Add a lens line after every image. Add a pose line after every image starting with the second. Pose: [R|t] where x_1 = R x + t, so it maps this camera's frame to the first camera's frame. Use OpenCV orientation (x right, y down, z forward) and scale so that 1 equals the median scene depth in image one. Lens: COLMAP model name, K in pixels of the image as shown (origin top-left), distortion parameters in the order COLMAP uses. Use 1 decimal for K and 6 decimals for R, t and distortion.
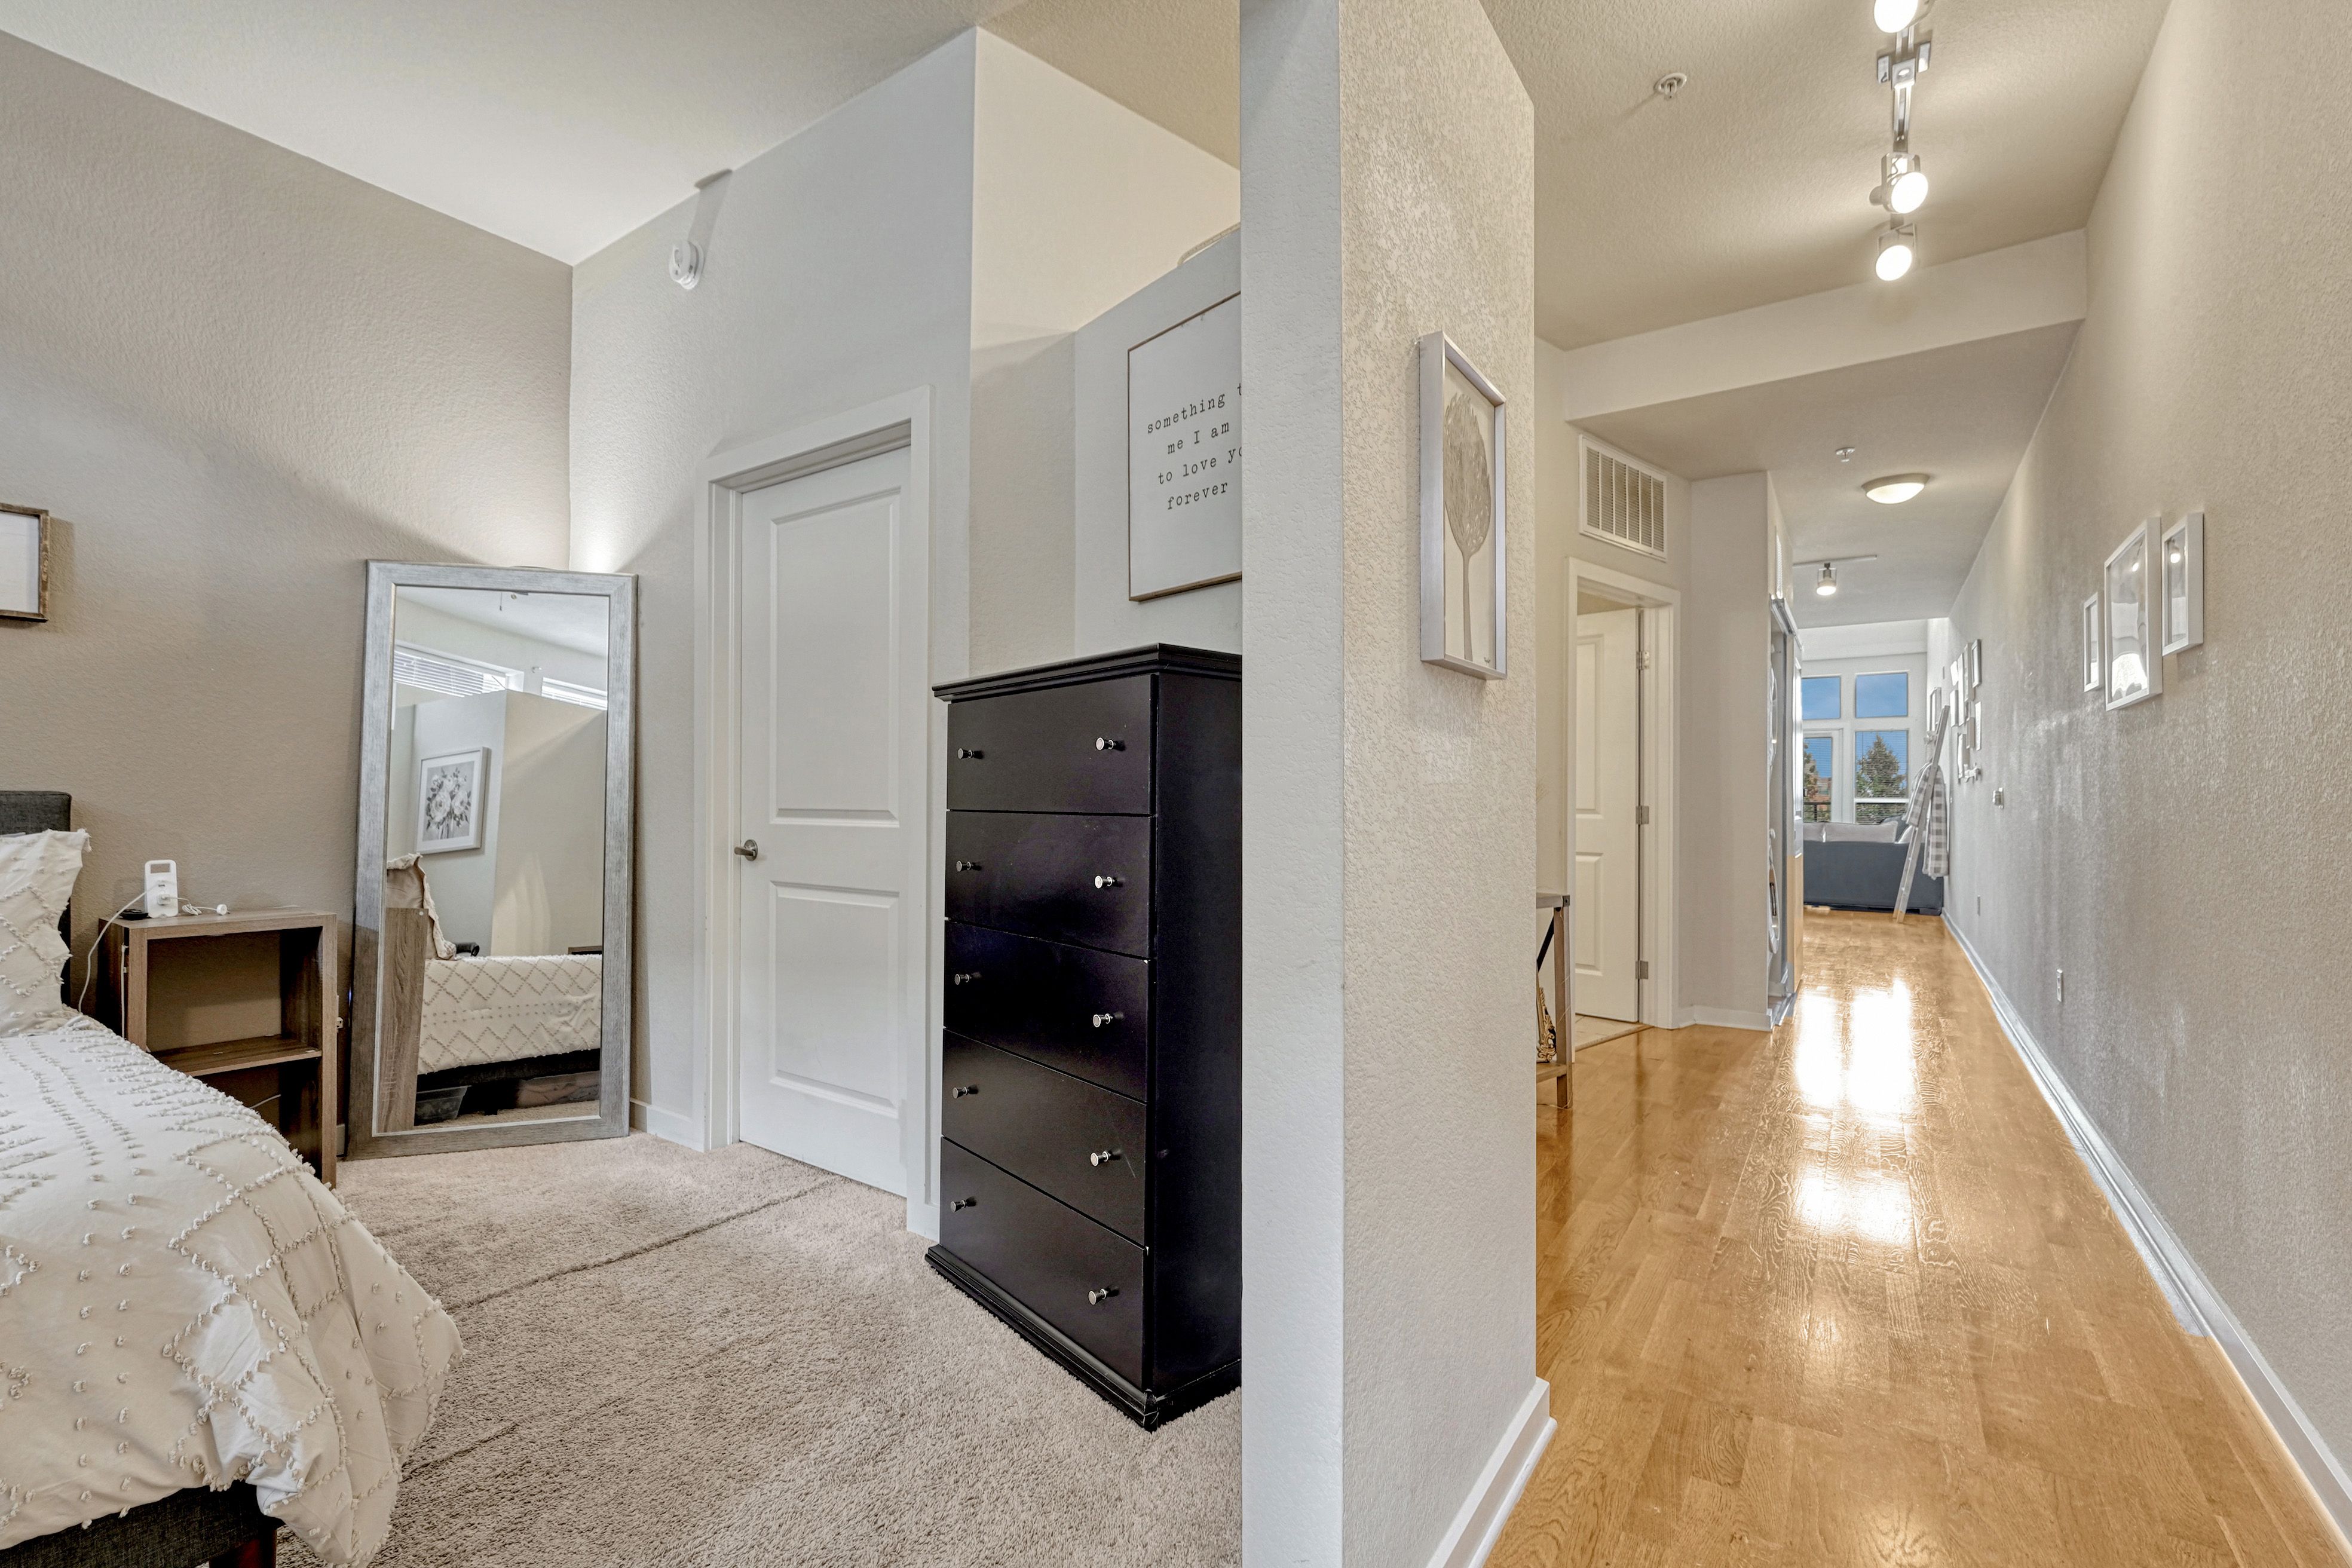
lens RADIAL K [[1008.8, 0, 1171.1], [0, 1008.8, 793.0], [0, 0, 1]] dist [-0.002294, -0.000045]
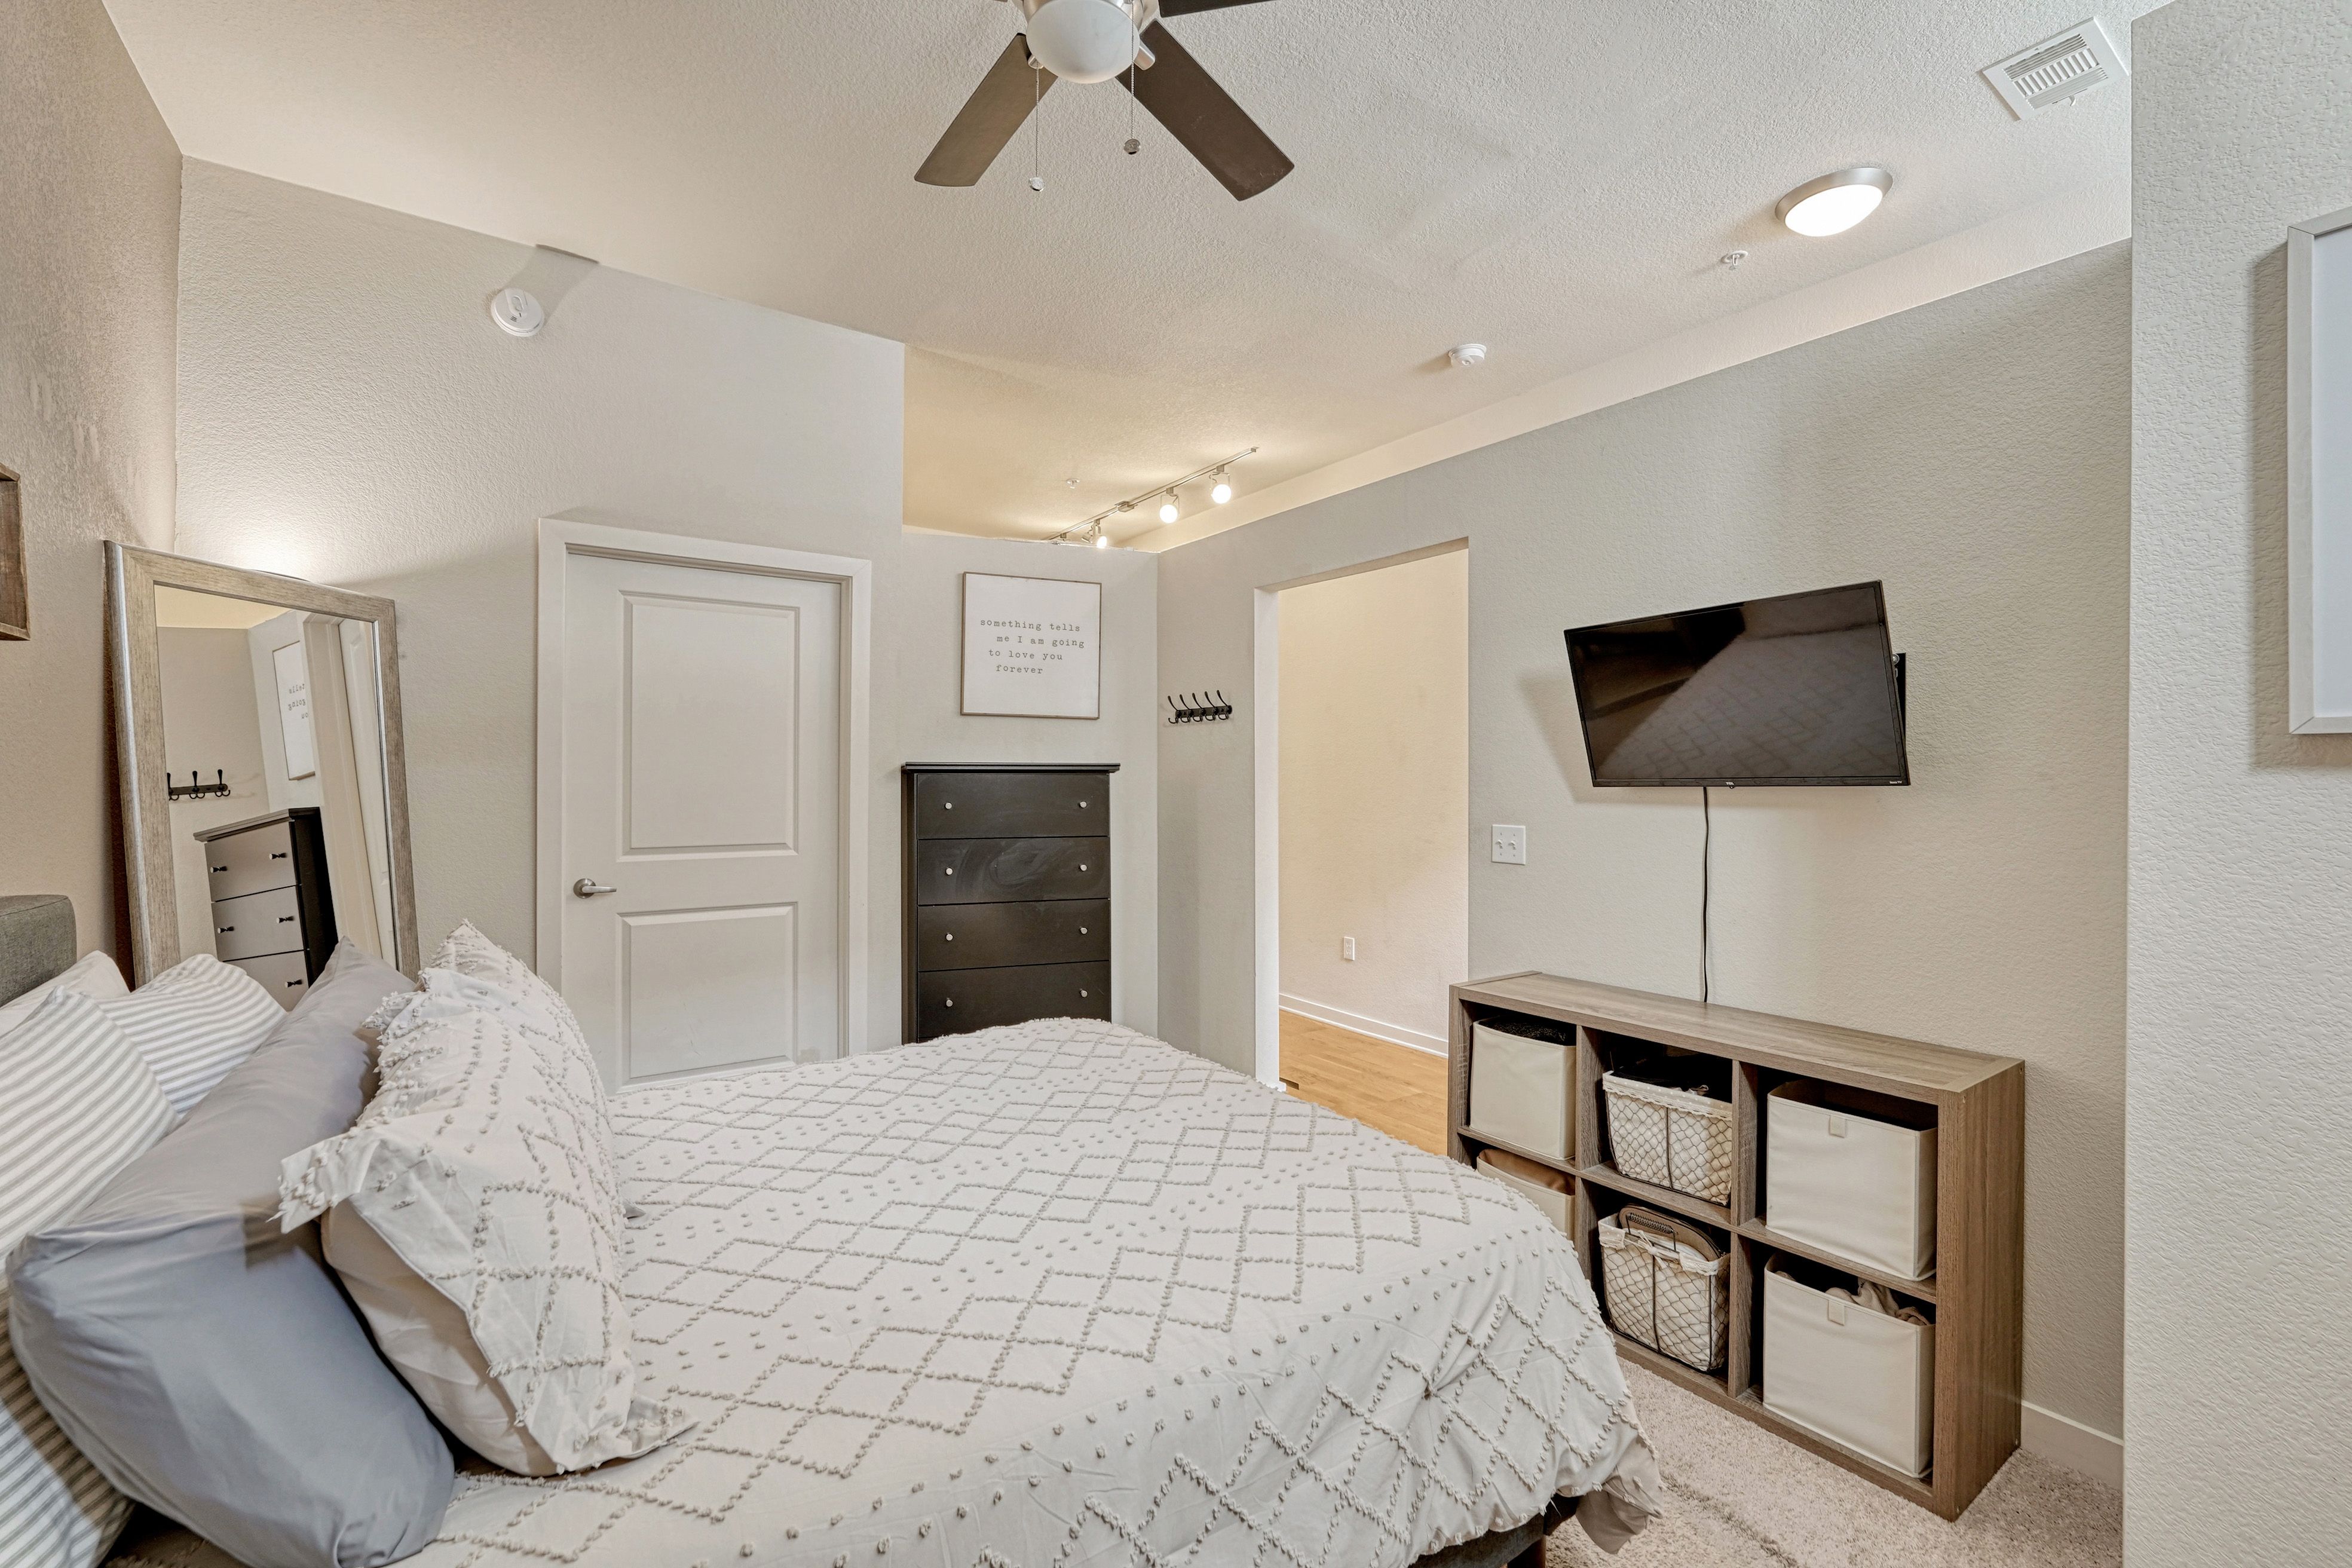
lens RADIAL K [[992.2, 0, 1176.8], [0, 992.2, 798.0], [0, 0, 1]] dist [-0.002332, 0.000057]
pose [[0.343984, -0.025224, 0.938637, -1.221258], [-0.007182, 0.999539, 0.029493, -0.078261], [-0.938948, -0.016887, 0.343644, 0.042439]]
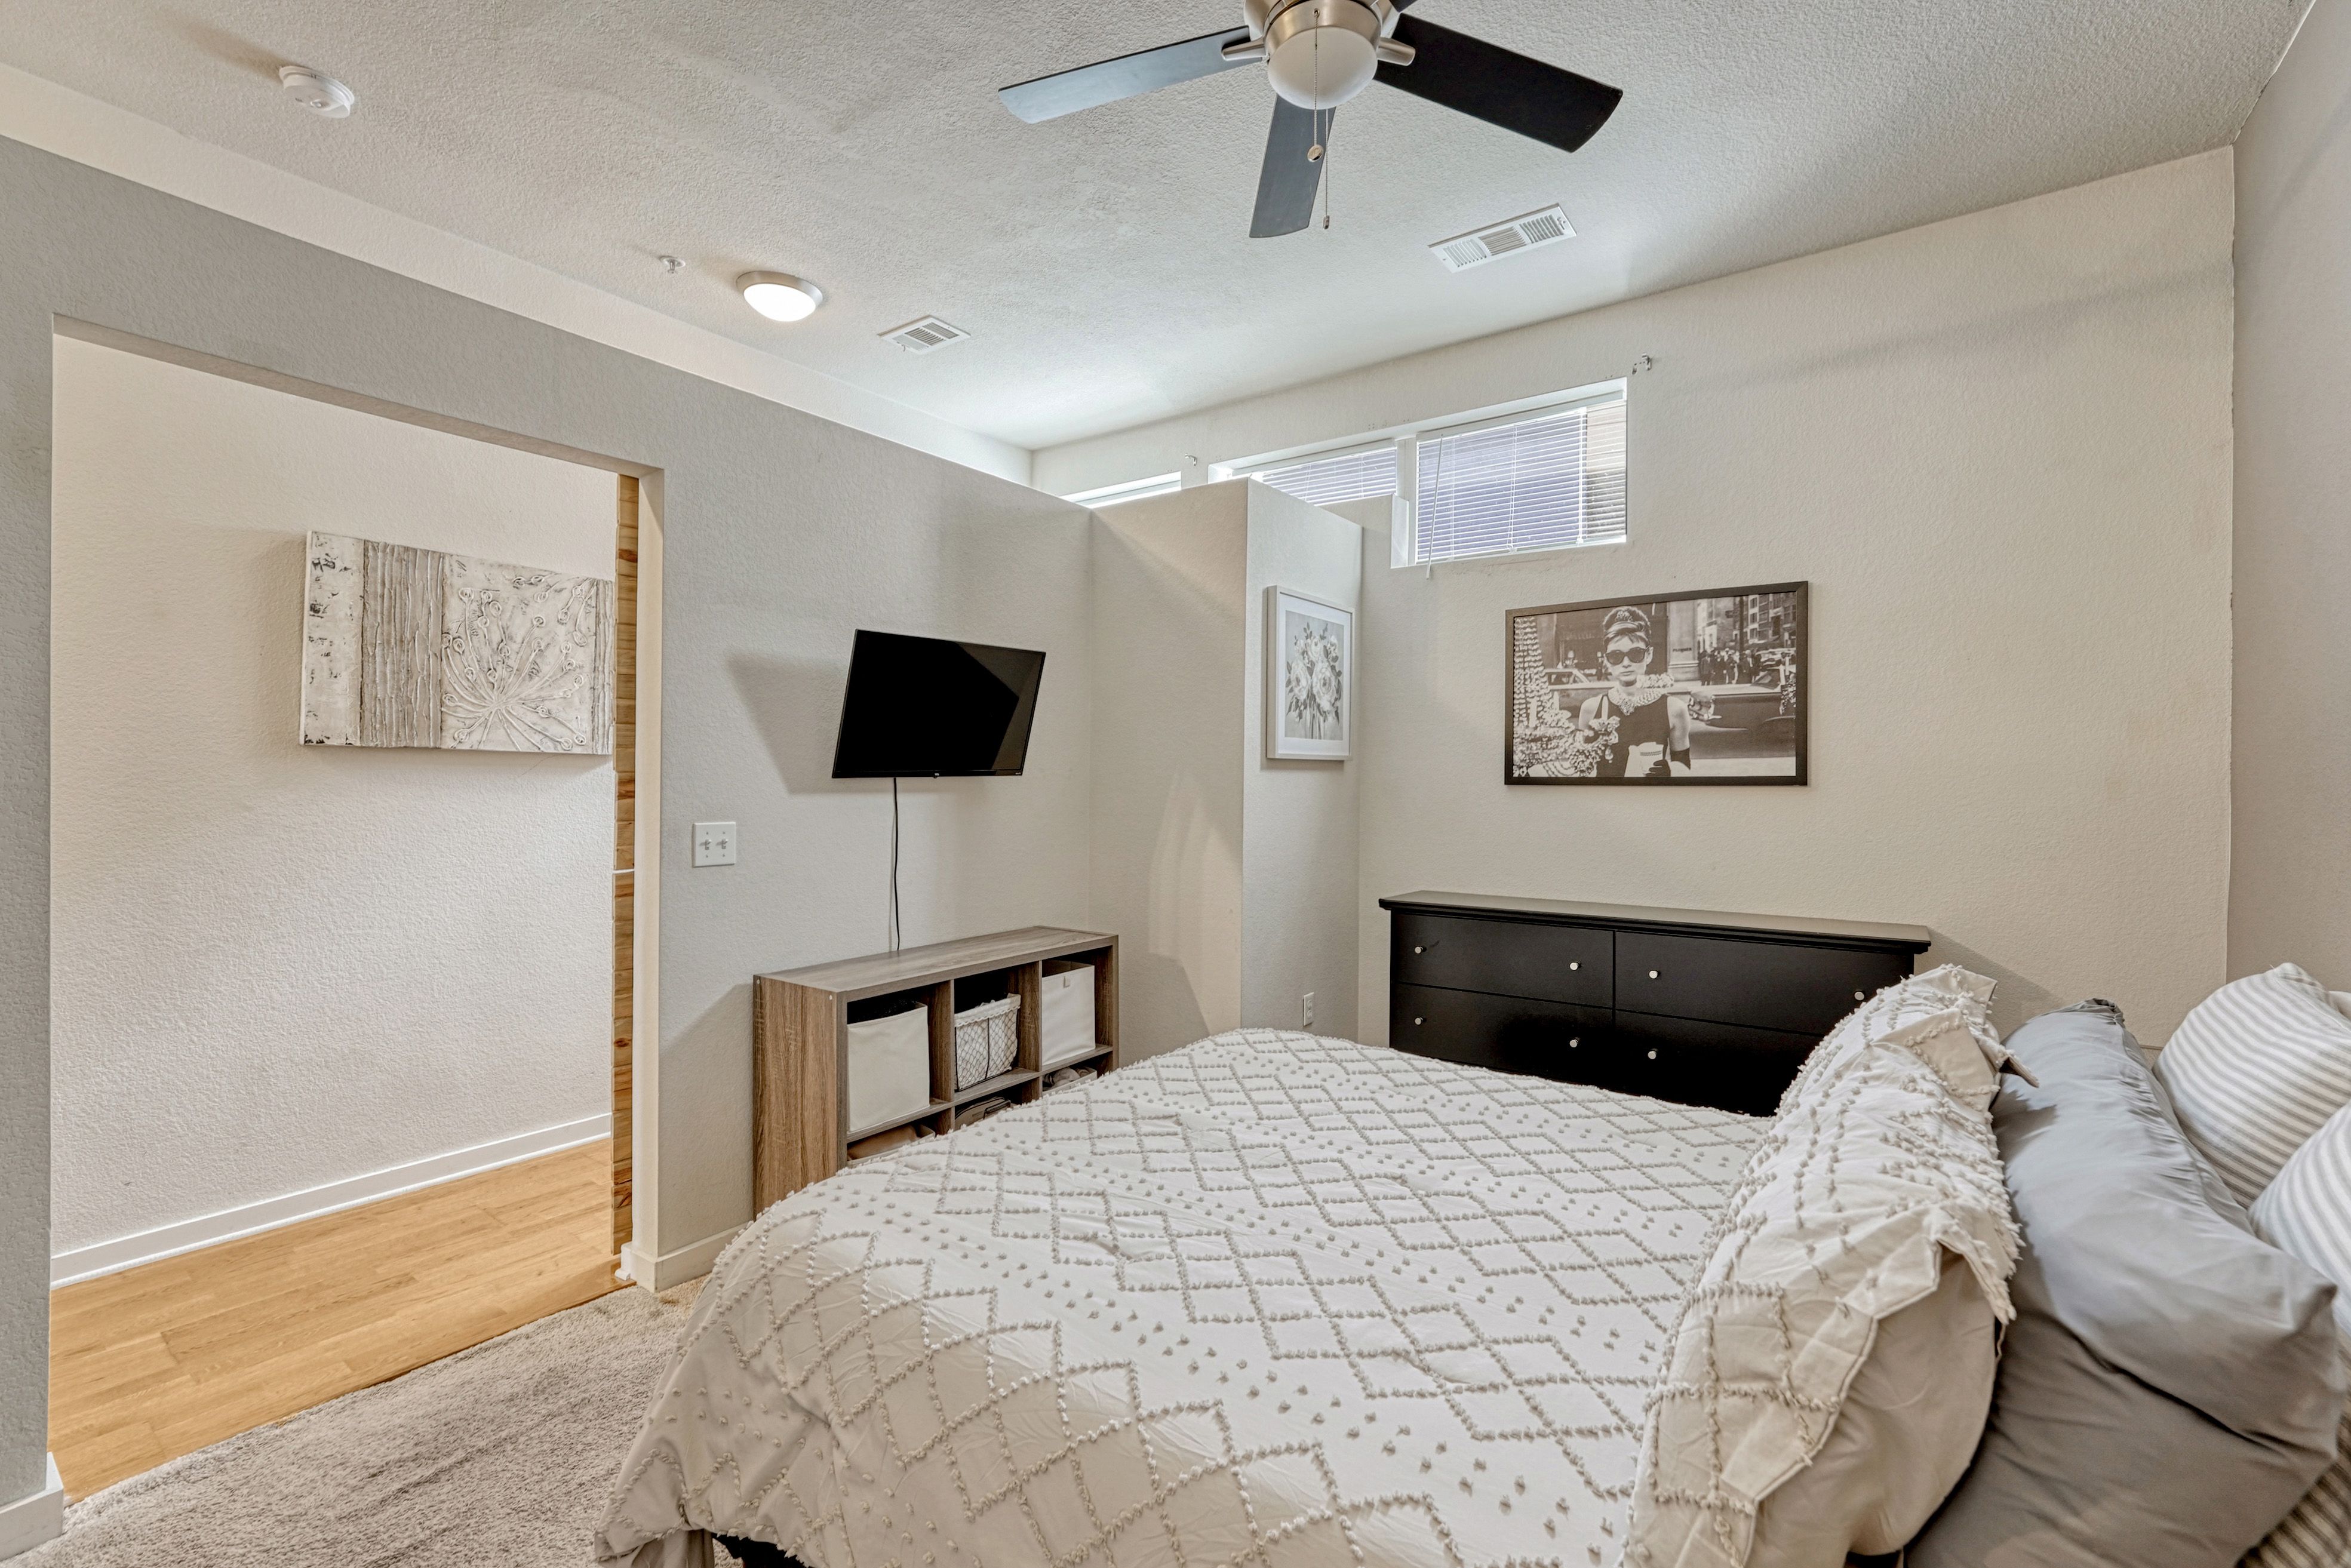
lens RADIAL K [[991.8, 0, 1176.3], [0, 991.8, 798.0], [0, 0, 1]] dist [-0.002332, 0.000057]
pose [[-0.999894, -0.013649, 0.005036, -0.604782], [-0.013569, 0.999785, 0.015681, -0.065229], [-0.005249, 0.015611, -0.999864, 0.917422]]
